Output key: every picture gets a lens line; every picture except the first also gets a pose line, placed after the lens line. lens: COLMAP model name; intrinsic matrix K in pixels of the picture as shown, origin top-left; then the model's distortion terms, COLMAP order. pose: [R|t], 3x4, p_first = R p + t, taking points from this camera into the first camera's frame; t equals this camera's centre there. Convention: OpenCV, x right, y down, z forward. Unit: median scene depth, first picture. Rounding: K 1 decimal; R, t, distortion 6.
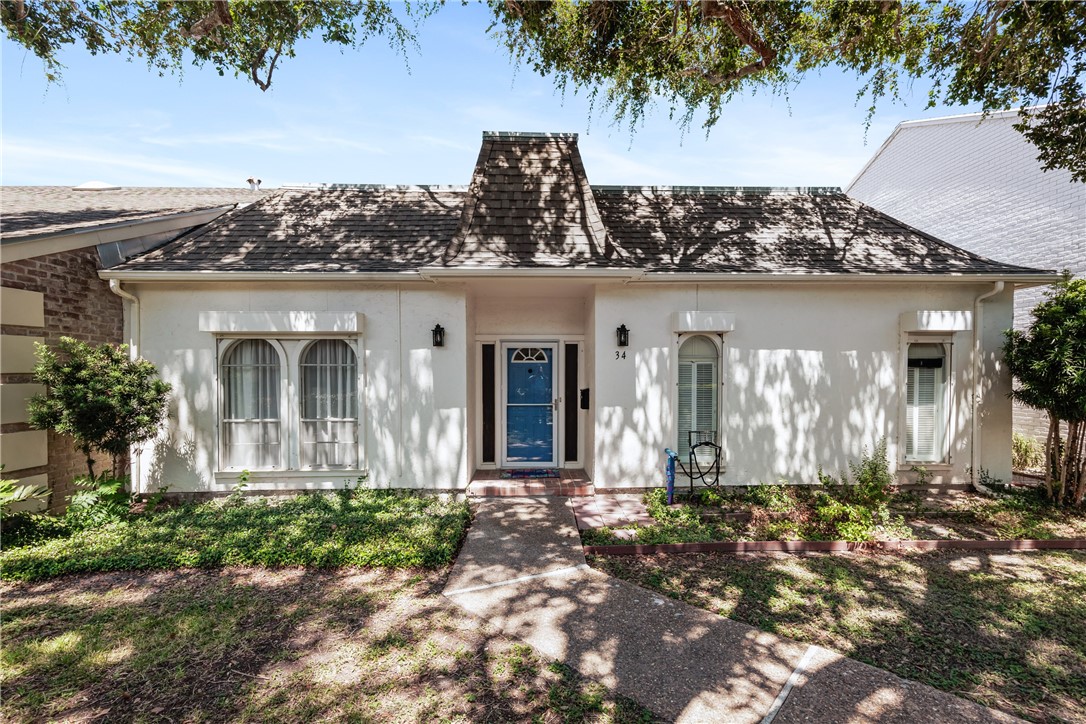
lens RADIAL K [[483.0, 0, 543.0], [0, 483.0, 383.2], [0, 0, 1]] dist [0.012552, 0.000467]
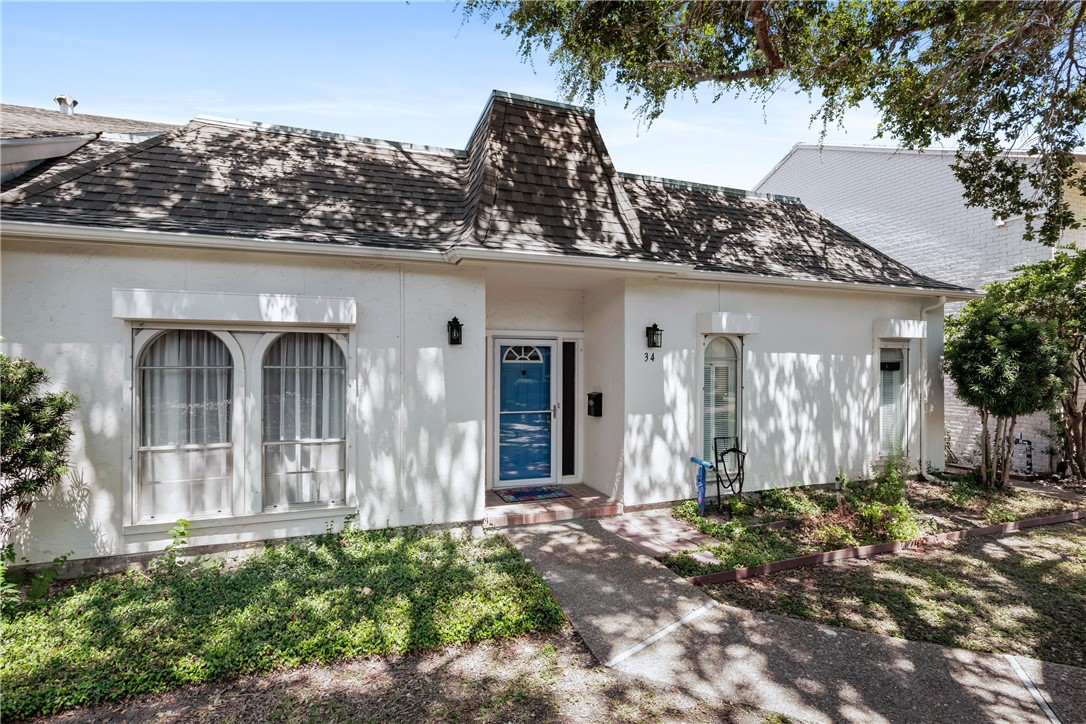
lens RADIAL K [[529.3, 0, 543.0], [0, 529.3, 362.0], [0, 0, 1]] dist [-0.005101, -0.000892]
pose [[0.949540, 0.005285, 0.313600, -0.347712], [0.002582, 0.999692, -0.024665, -0.024762], [-0.313634, 0.024230, 0.949235, 0.117584]]
